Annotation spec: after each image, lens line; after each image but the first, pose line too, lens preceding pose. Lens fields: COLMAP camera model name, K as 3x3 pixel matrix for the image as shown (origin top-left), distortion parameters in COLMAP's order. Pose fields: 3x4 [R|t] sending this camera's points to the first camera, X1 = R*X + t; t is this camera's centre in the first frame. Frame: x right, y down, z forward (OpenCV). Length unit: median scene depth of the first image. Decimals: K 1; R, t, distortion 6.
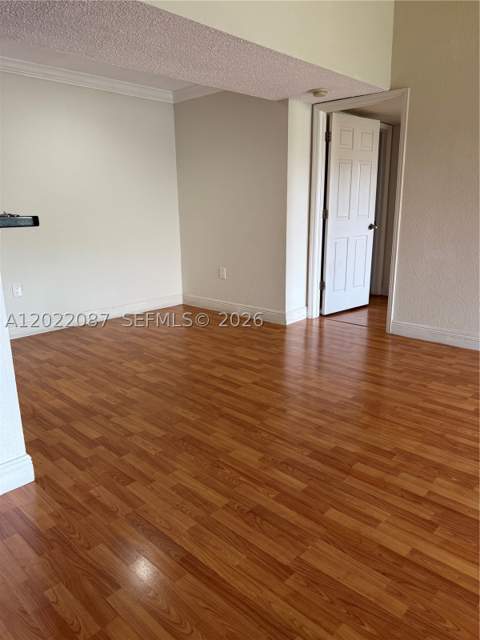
lens RADIAL K [[456.2, 0, 239.1], [0, 456.2, 321.9], [0, 0, 1]] dist [0.079419, -0.104941]
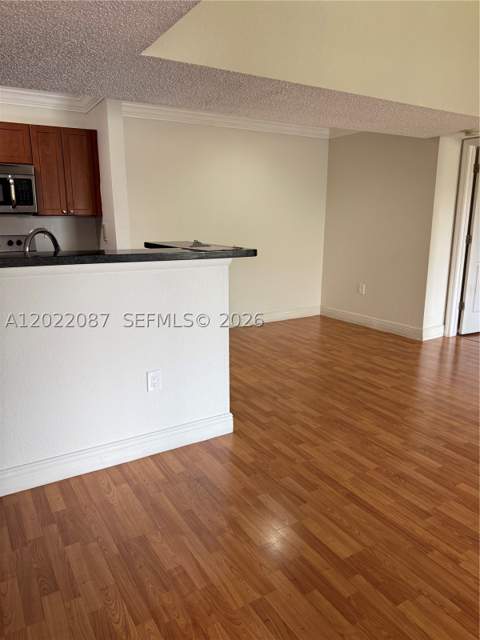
lens RADIAL K [[456.2, 0, 239.1], [0, 456.2, 321.9], [0, 0, 1]] dist [0.079419, -0.104941]
pose [[0.965428, 0.073722, -0.250029, -0.061498], [-0.079324, 0.996772, -0.012390, 0.013640], [0.248309, 0.031795, 0.968159, -0.227534]]
